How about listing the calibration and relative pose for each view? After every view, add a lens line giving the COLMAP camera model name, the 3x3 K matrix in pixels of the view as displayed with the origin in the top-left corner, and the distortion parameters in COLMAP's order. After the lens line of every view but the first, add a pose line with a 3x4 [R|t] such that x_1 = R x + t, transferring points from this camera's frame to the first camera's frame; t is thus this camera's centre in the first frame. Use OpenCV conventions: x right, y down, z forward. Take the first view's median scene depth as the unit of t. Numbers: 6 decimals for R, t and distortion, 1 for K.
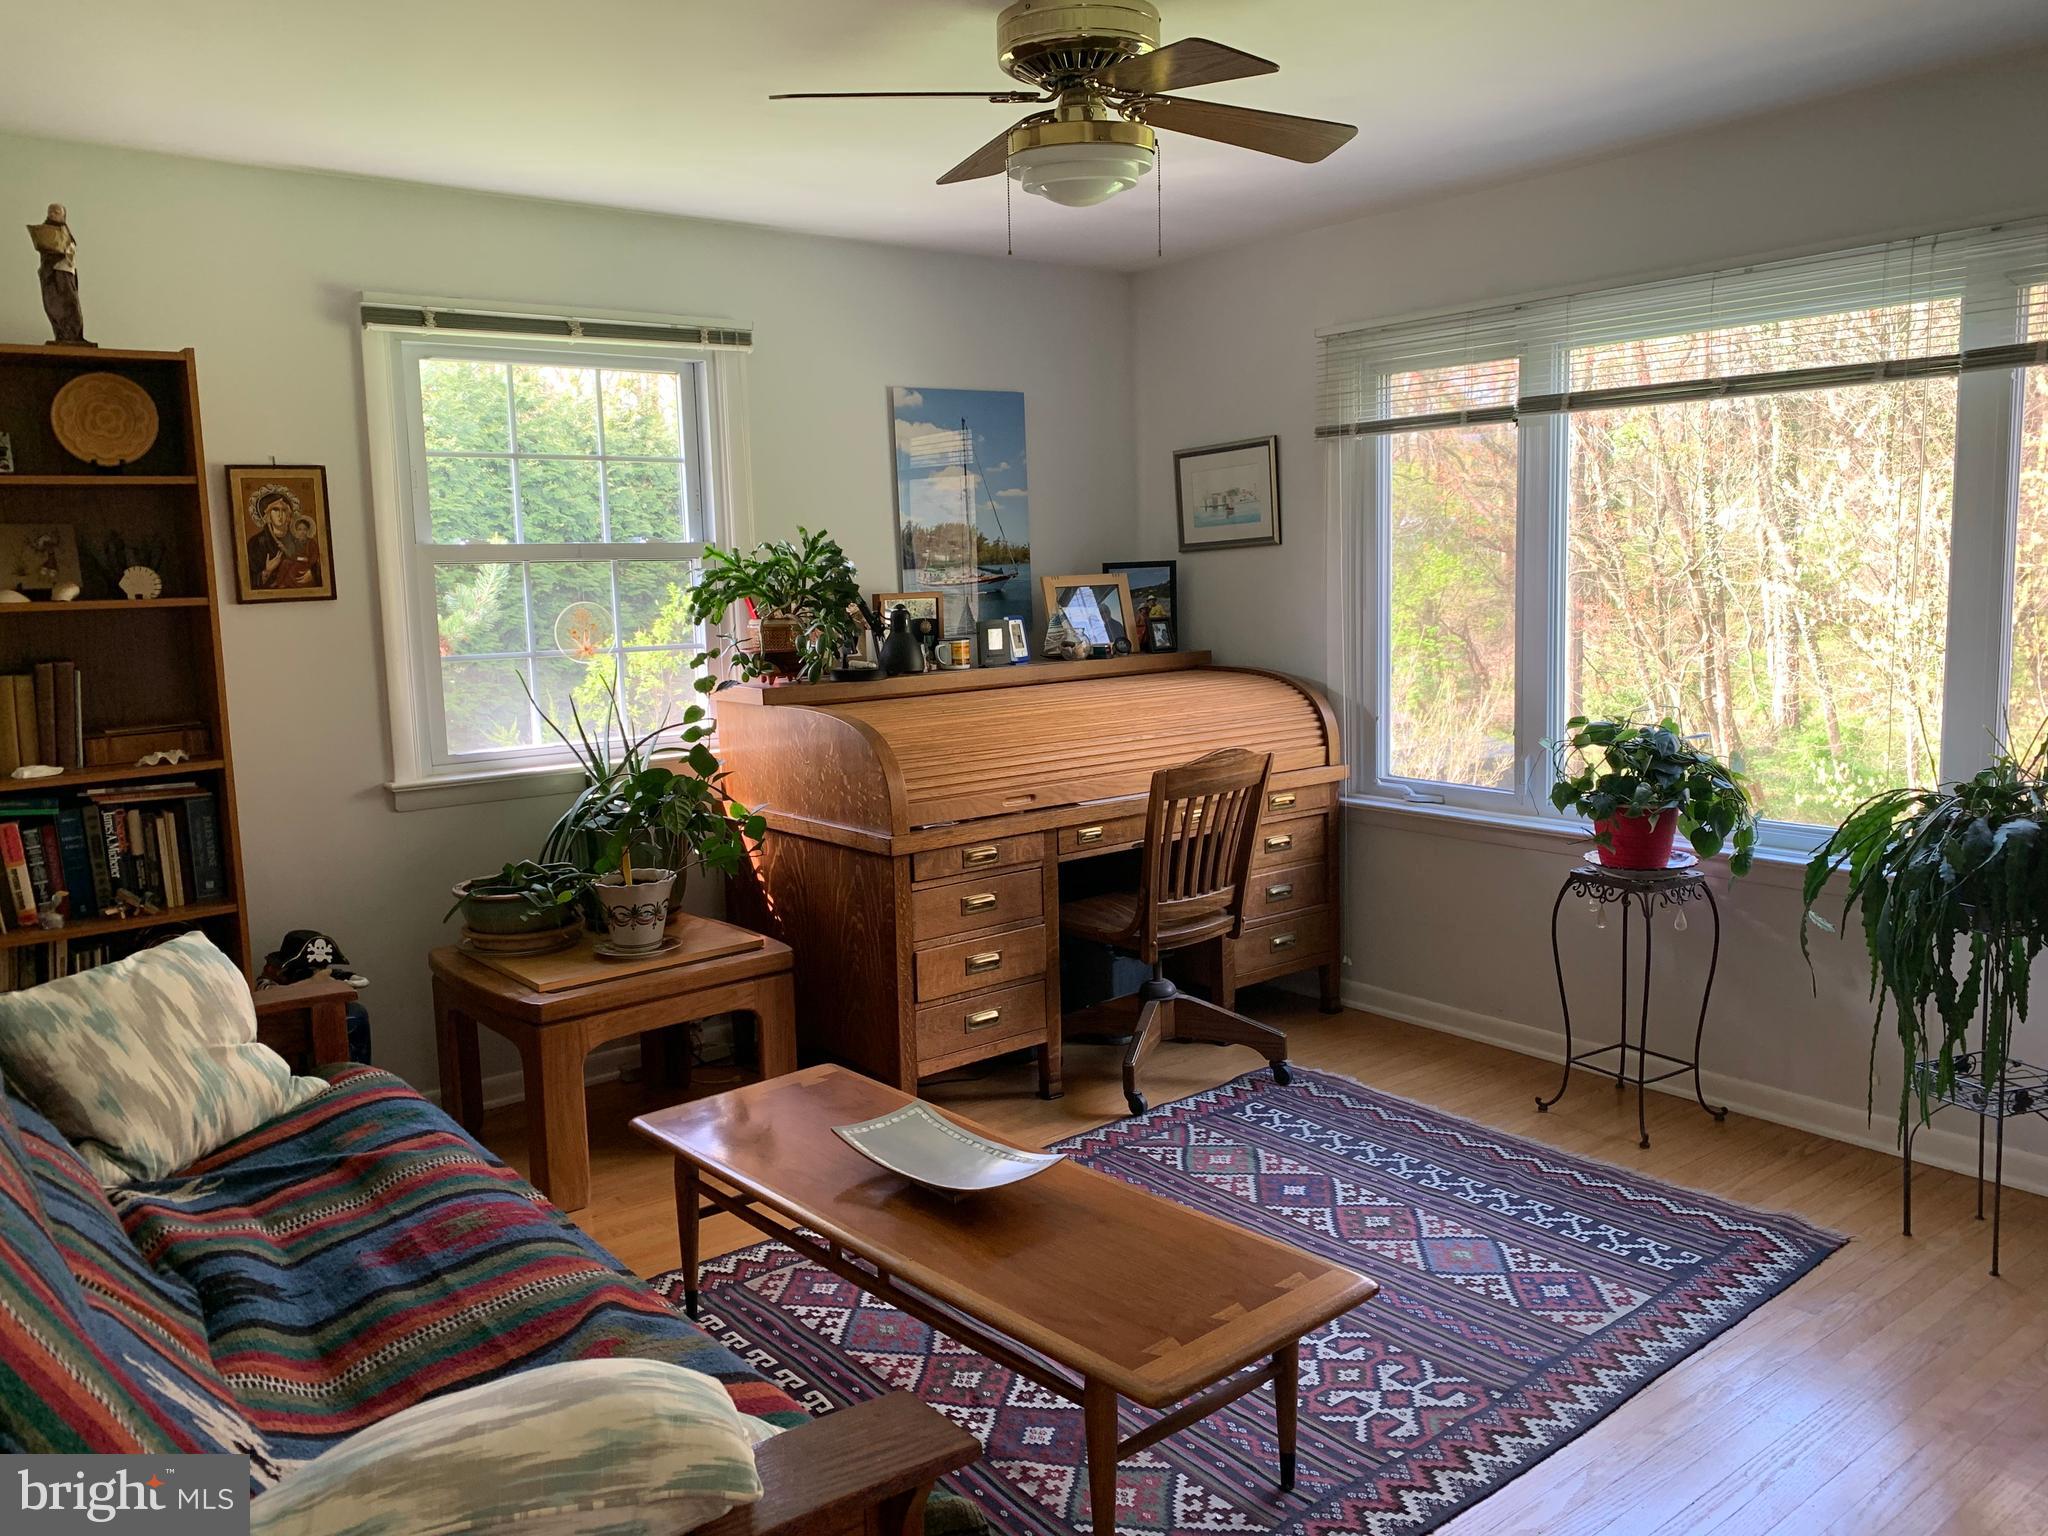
lens RADIAL K [[1571.6, 0, 1009.0], [0, 1571.6, 755.0], [0, 0, 1]] dist [0.087062, -0.103002]
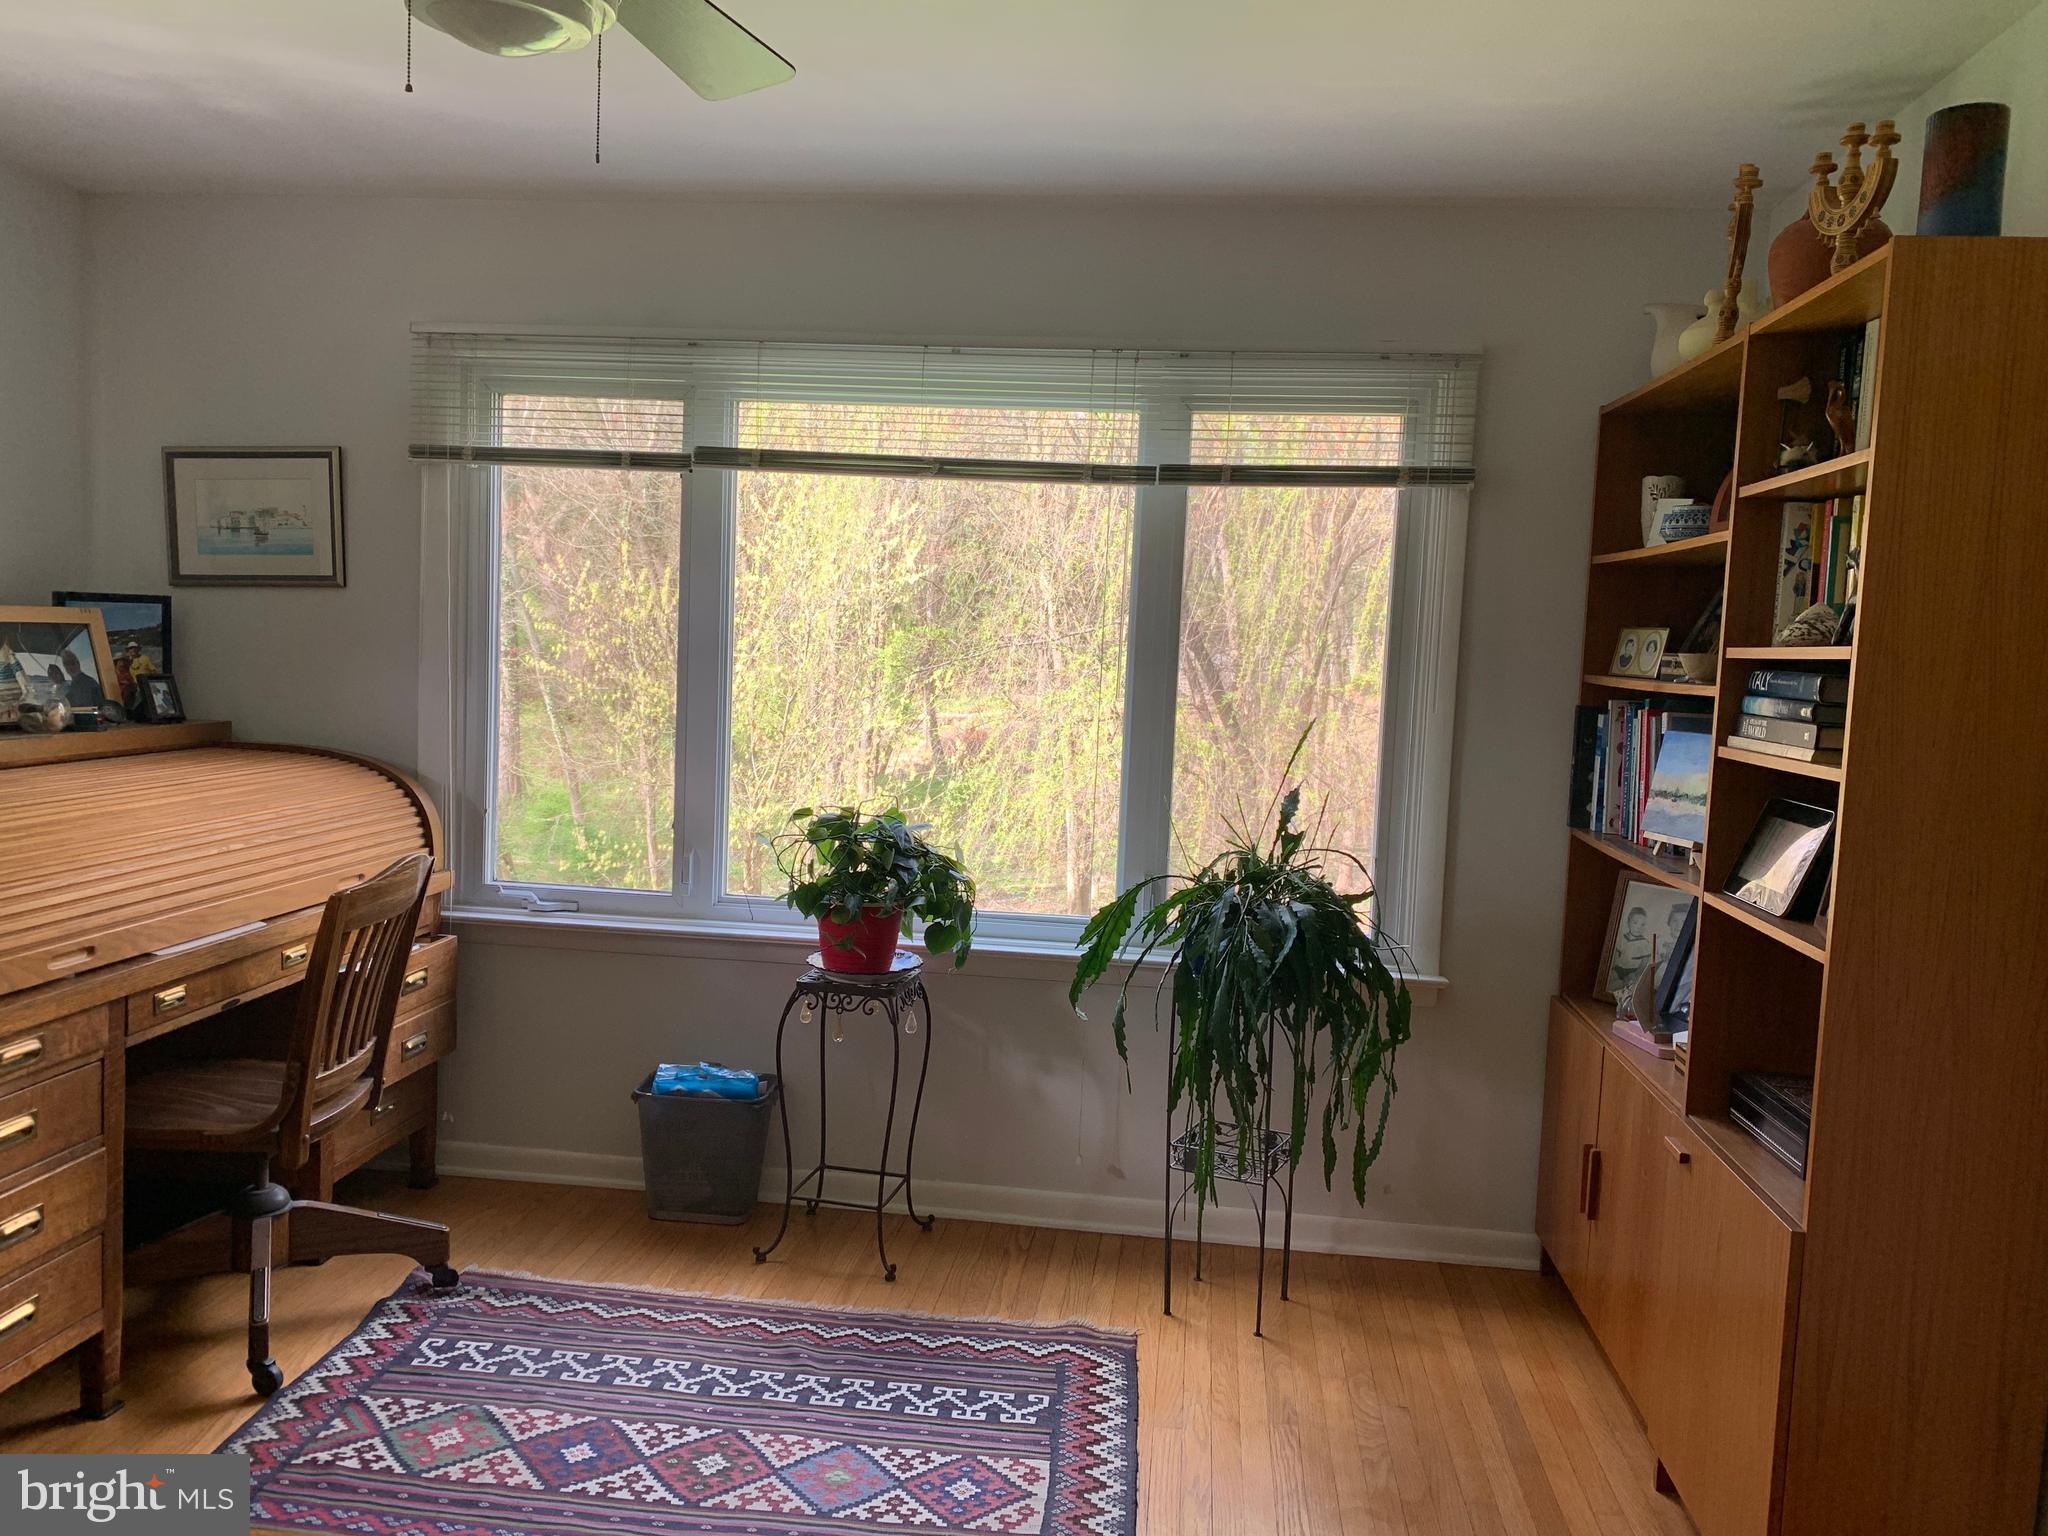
lens RADIAL K [[1579.5, 0, 1018.3], [0, 1579.5, 762.2], [0, 0, 1]] dist [0.029288, -0.008127]
pose [[0.703233, 0.001227, 0.710959, -0.195648], [0.026123, 0.999279, -0.027563, -0.023617], [-0.710480, 0.037956, 0.702693, 0.294019]]
